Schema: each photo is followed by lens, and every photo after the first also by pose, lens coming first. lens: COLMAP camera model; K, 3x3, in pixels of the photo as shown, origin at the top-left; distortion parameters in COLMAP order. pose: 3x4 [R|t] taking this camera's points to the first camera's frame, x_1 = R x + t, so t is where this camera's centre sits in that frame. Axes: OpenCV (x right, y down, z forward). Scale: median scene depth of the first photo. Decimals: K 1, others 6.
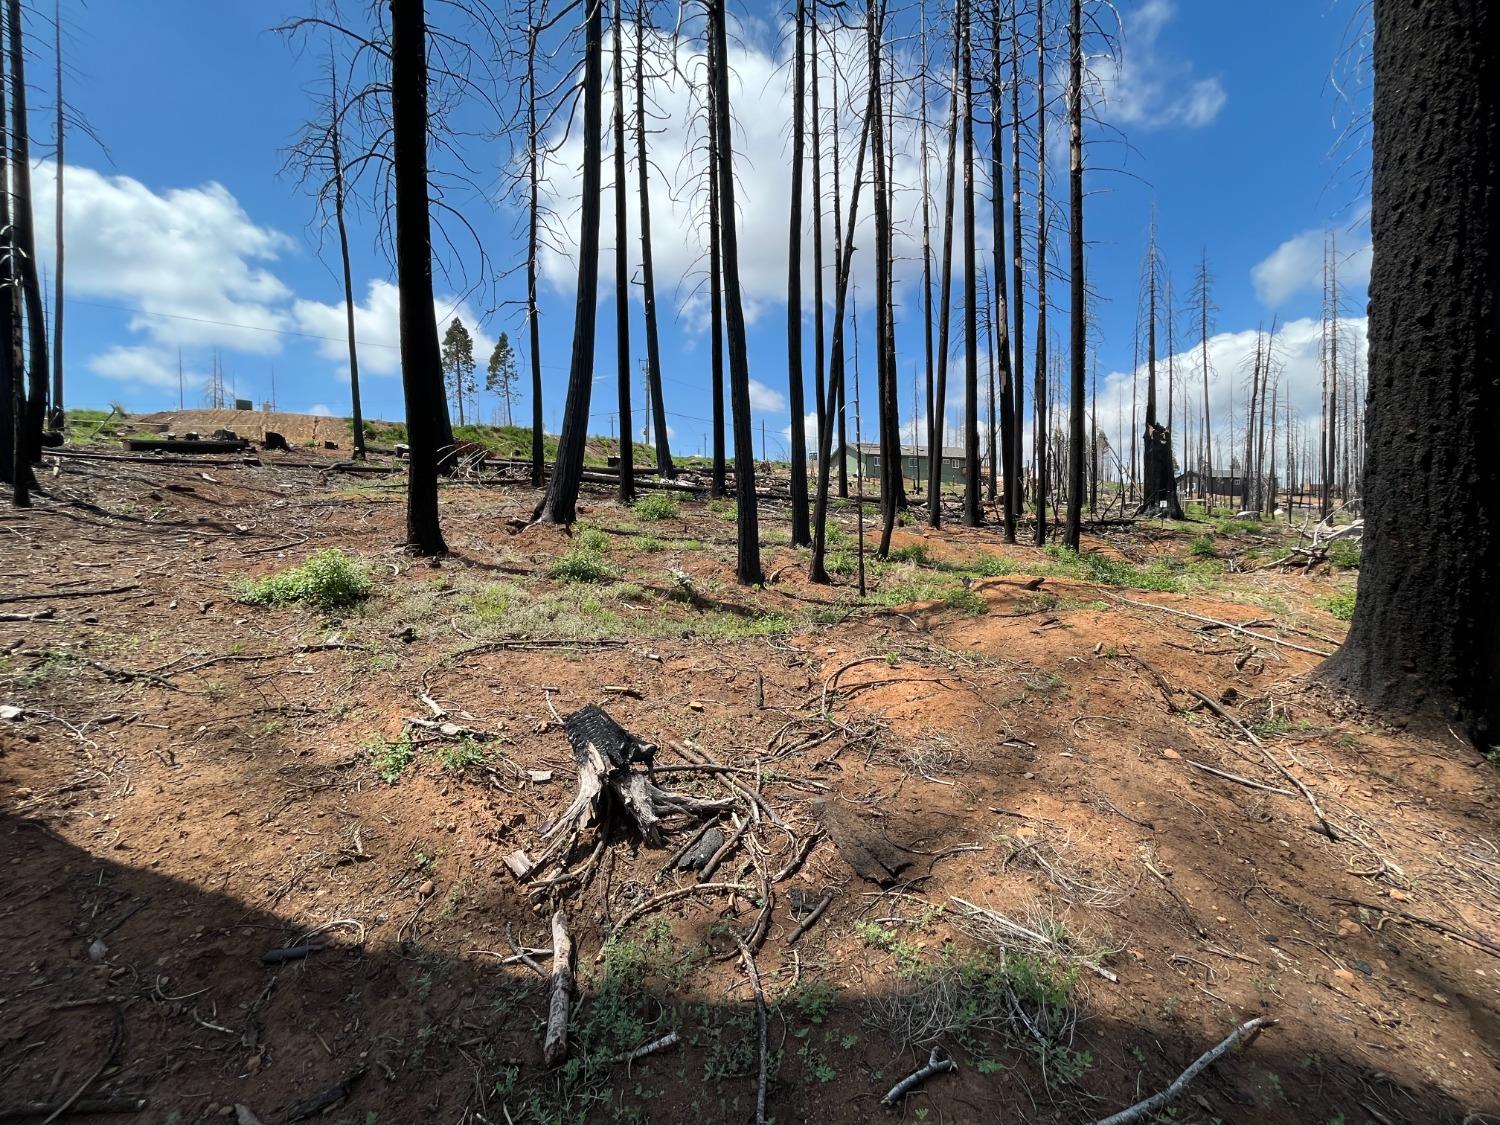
lens RADIAL K [[602.6, 0, 754.2], [0, 602.6, 553.8], [0, 0, 1]] dist [-0.003490, 0.000214]
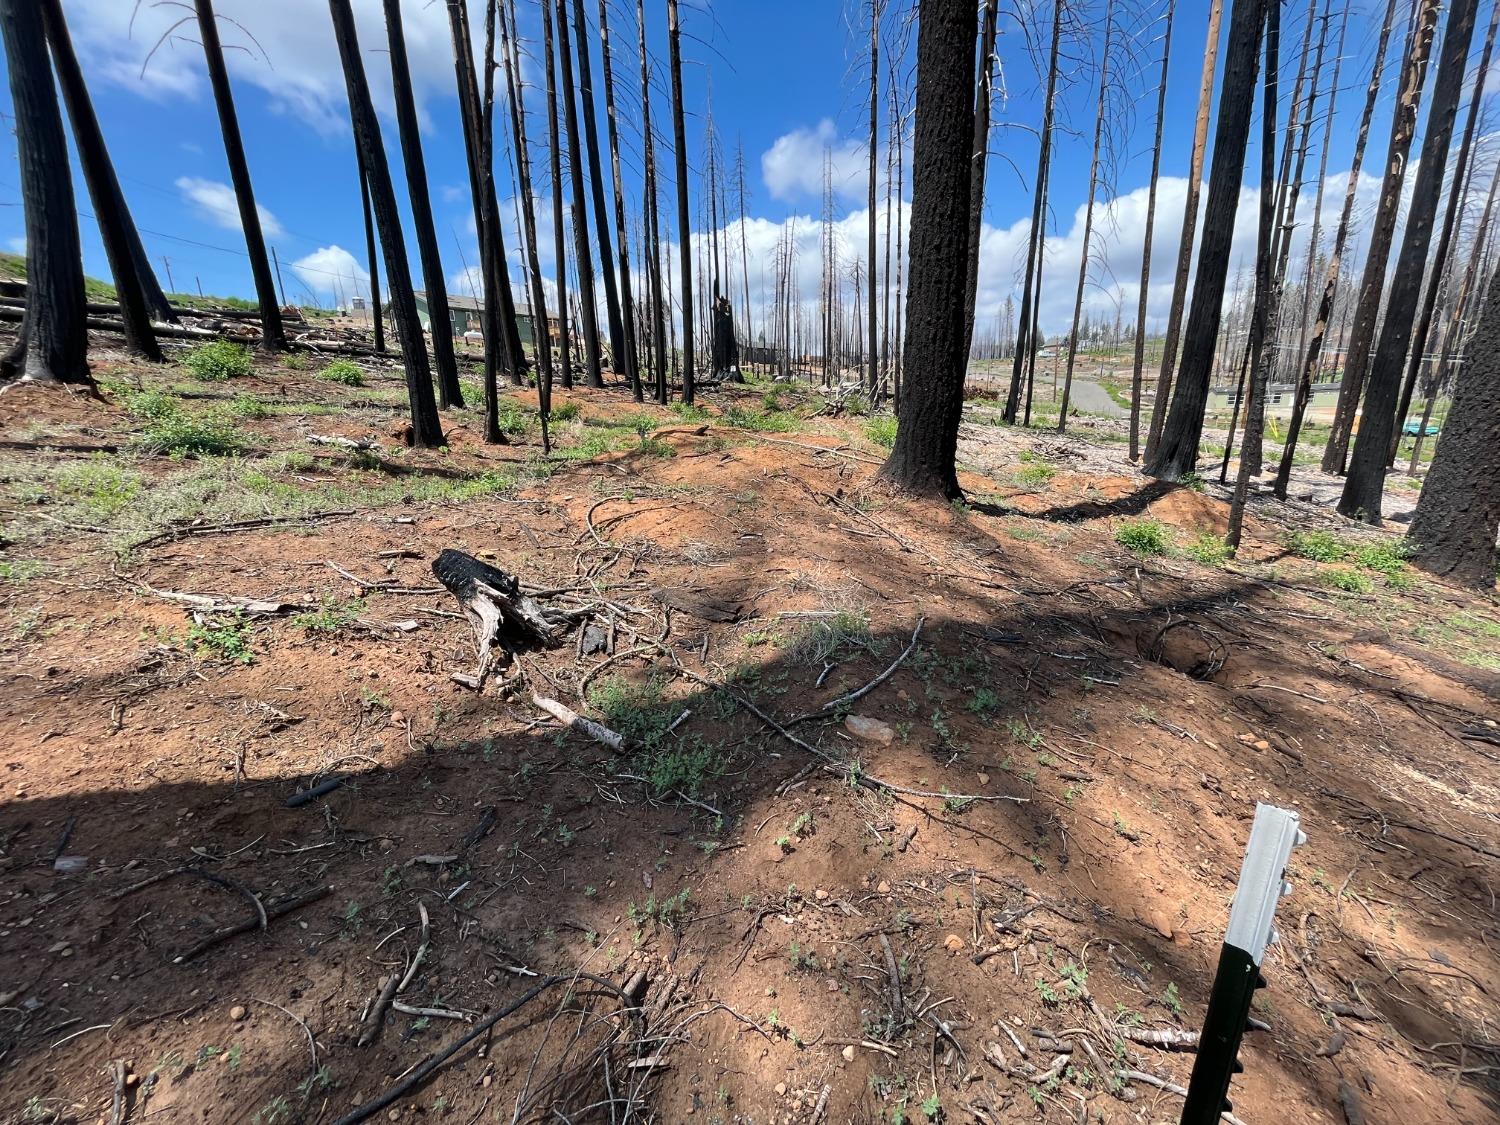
lens RADIAL K [[602.6, 0, 749.5], [0, 602.6, 554.8], [0, 0, 1]] dist [-0.003490, 0.000214]
pose [[0.791711, -0.167313, 0.587537, -0.270194], [0.036163, 0.972913, 0.228327, 0.023922], [-0.609824, -0.159522, 0.776316, -0.069187]]
